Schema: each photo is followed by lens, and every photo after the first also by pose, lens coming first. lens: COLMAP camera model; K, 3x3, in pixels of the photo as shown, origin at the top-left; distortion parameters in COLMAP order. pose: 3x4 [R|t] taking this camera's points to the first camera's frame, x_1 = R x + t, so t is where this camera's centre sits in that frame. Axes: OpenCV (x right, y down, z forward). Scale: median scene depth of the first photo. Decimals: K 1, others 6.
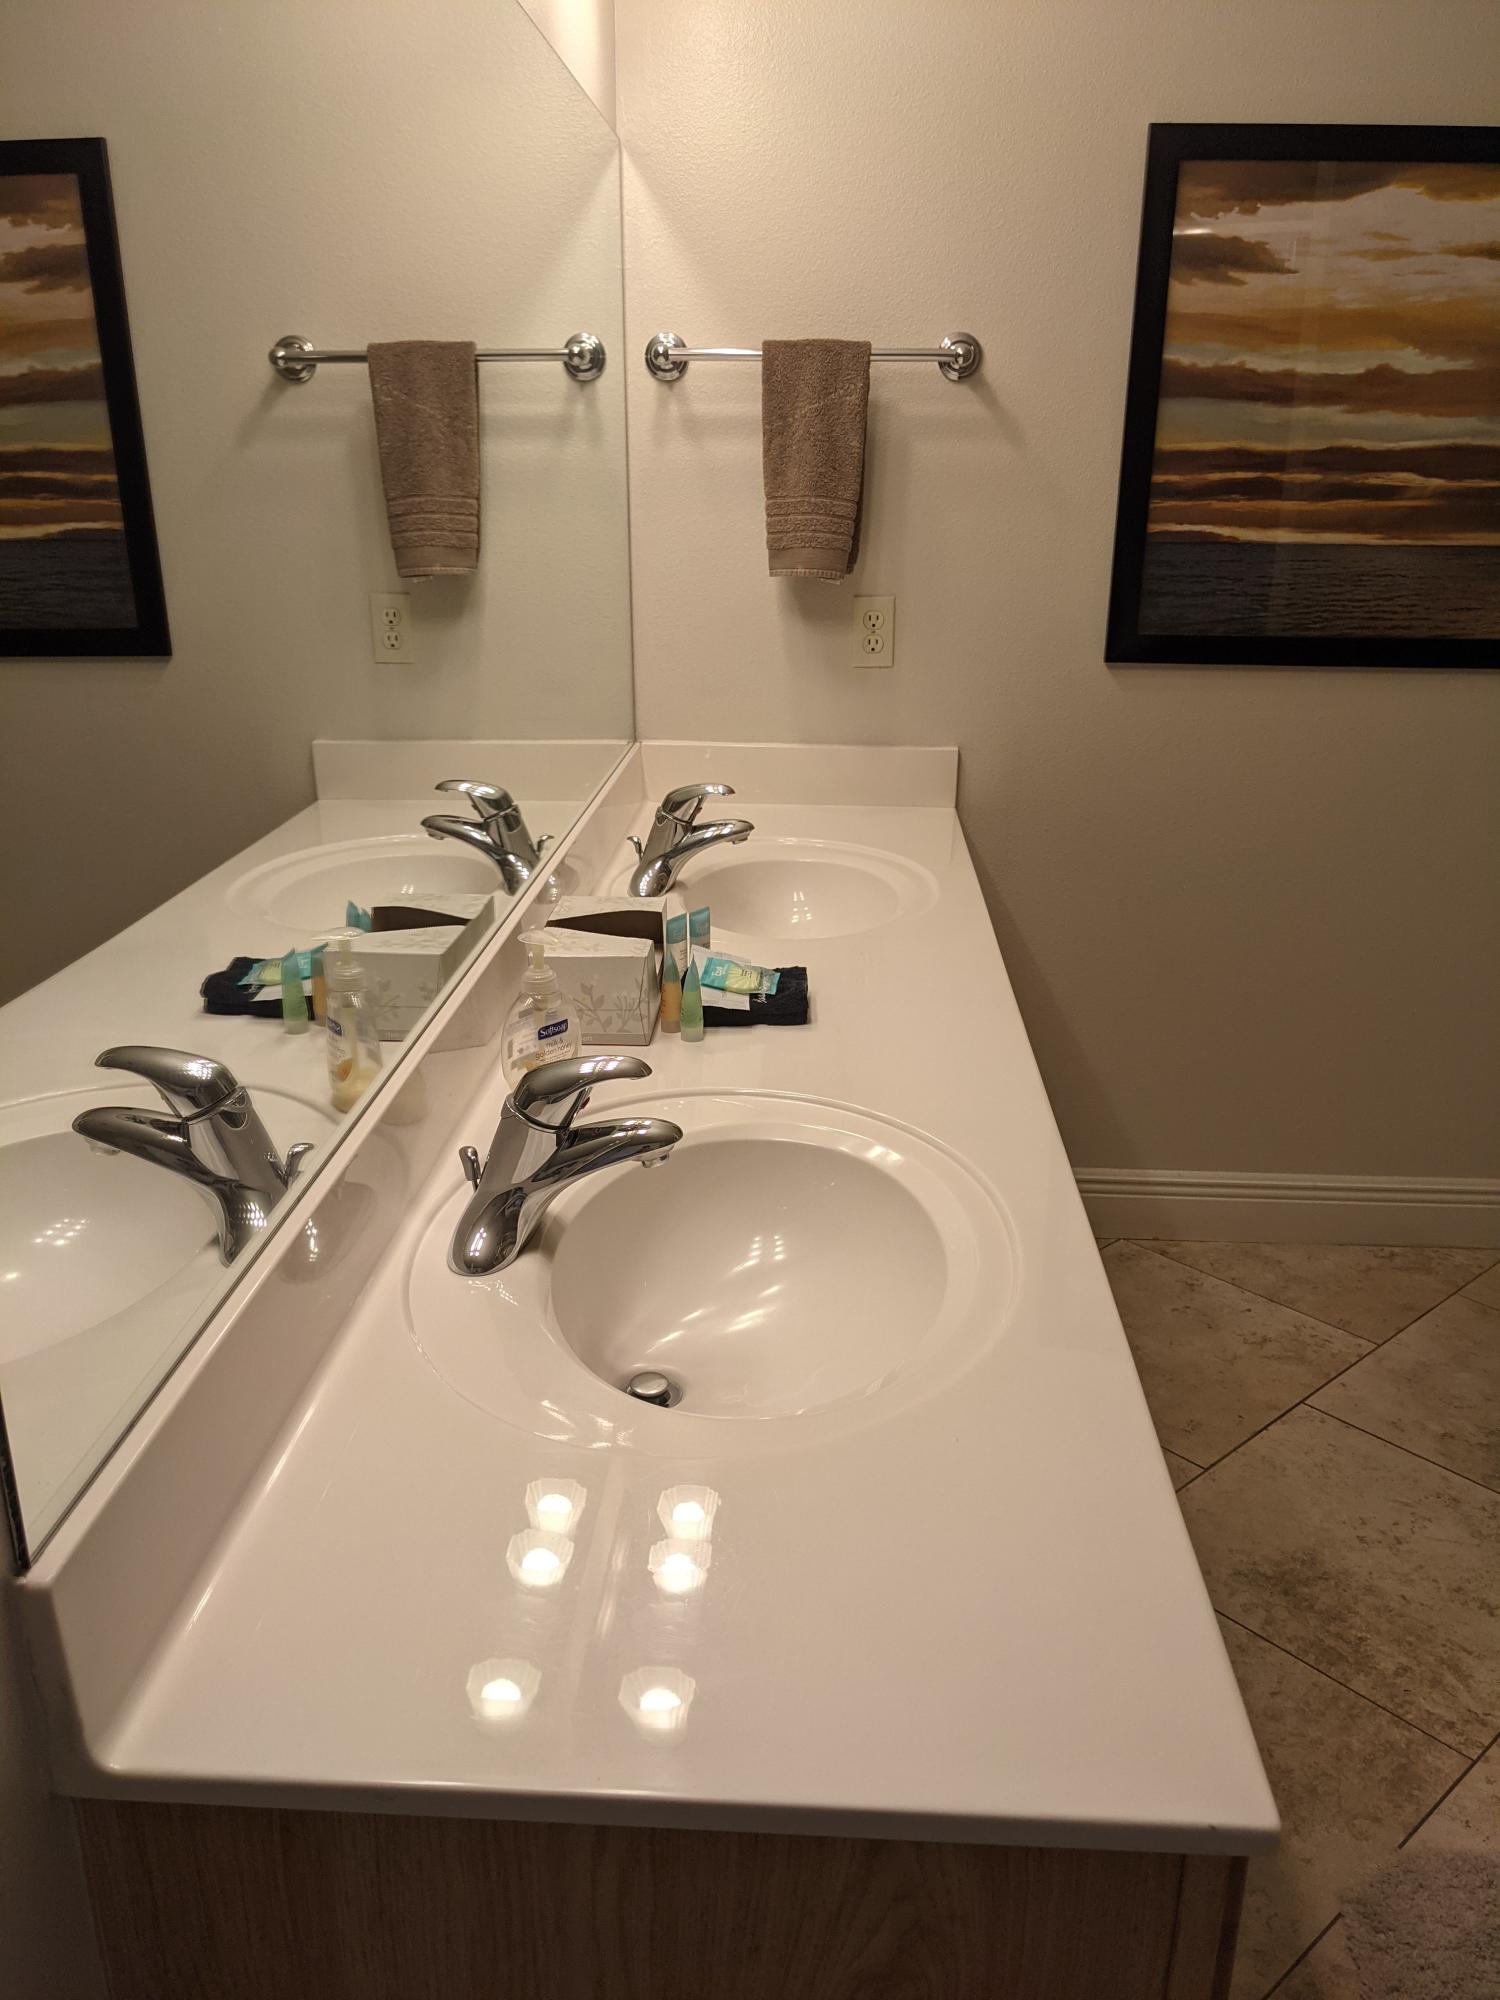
lens RADIAL K [[1585.7, 0, 743.3], [0, 1585.7, 1008.7], [0, 0, 1]] dist [0.029149, -0.061605]
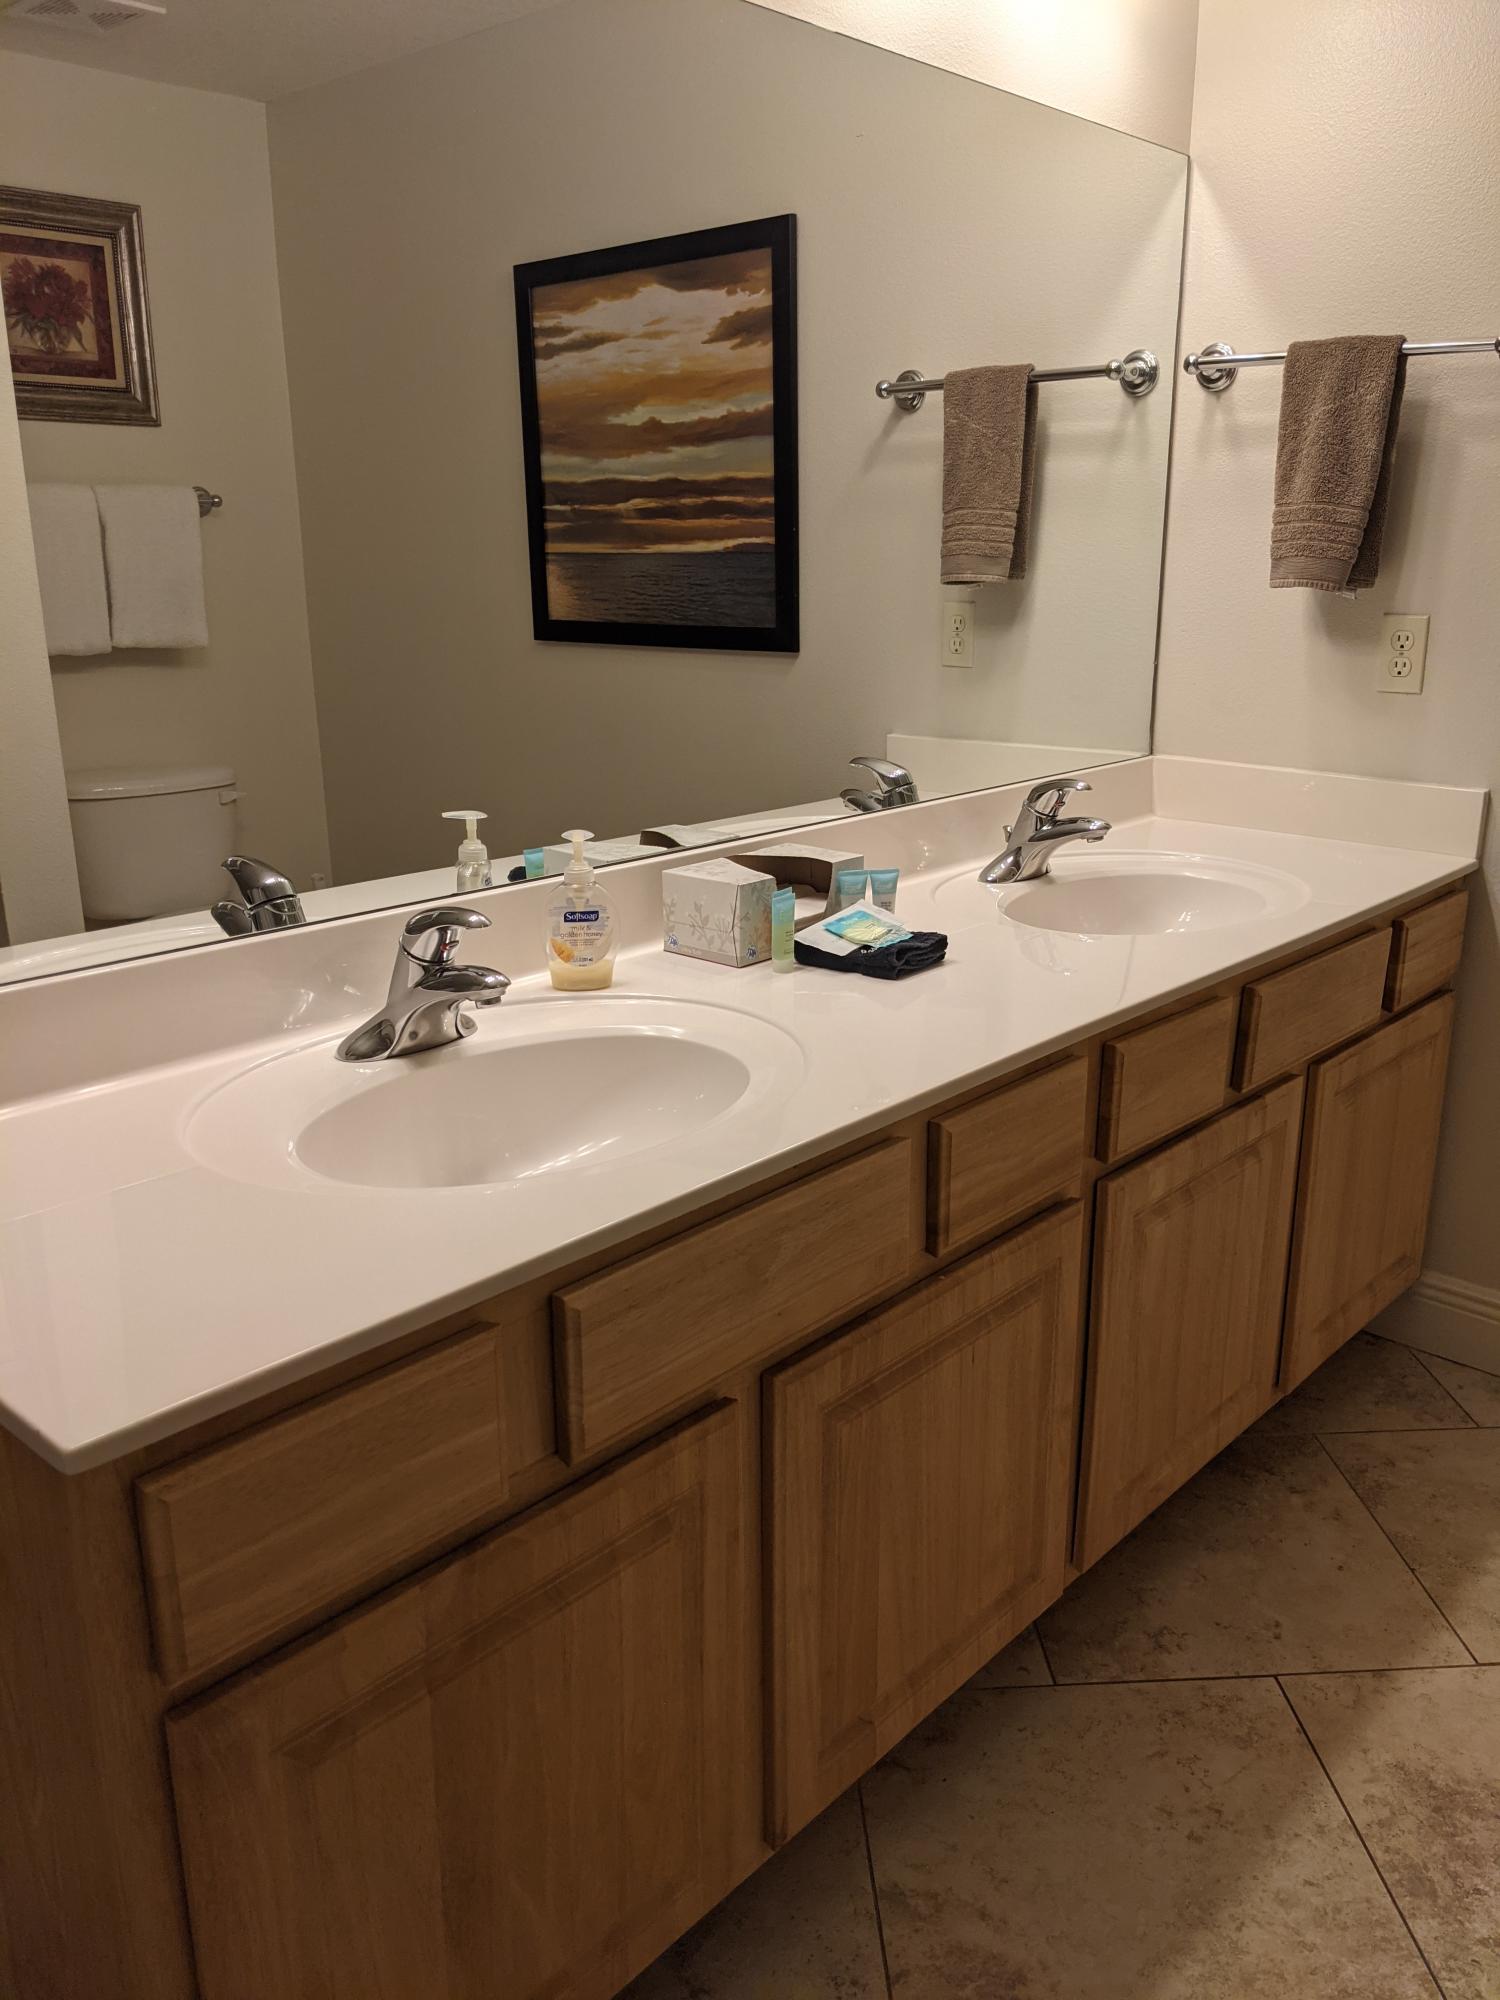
lens RADIAL K [[1585.7, 0, 742.9], [0, 1585.7, 1002.2], [0, 0, 1]] dist [0.029149, -0.061605]
pose [[0.784026, 0.173459, -0.595999, 0.374024], [-0.202241, 0.979153, 0.018926, 0.015776], [0.586858, 0.105697, 0.802762, 0.077563]]
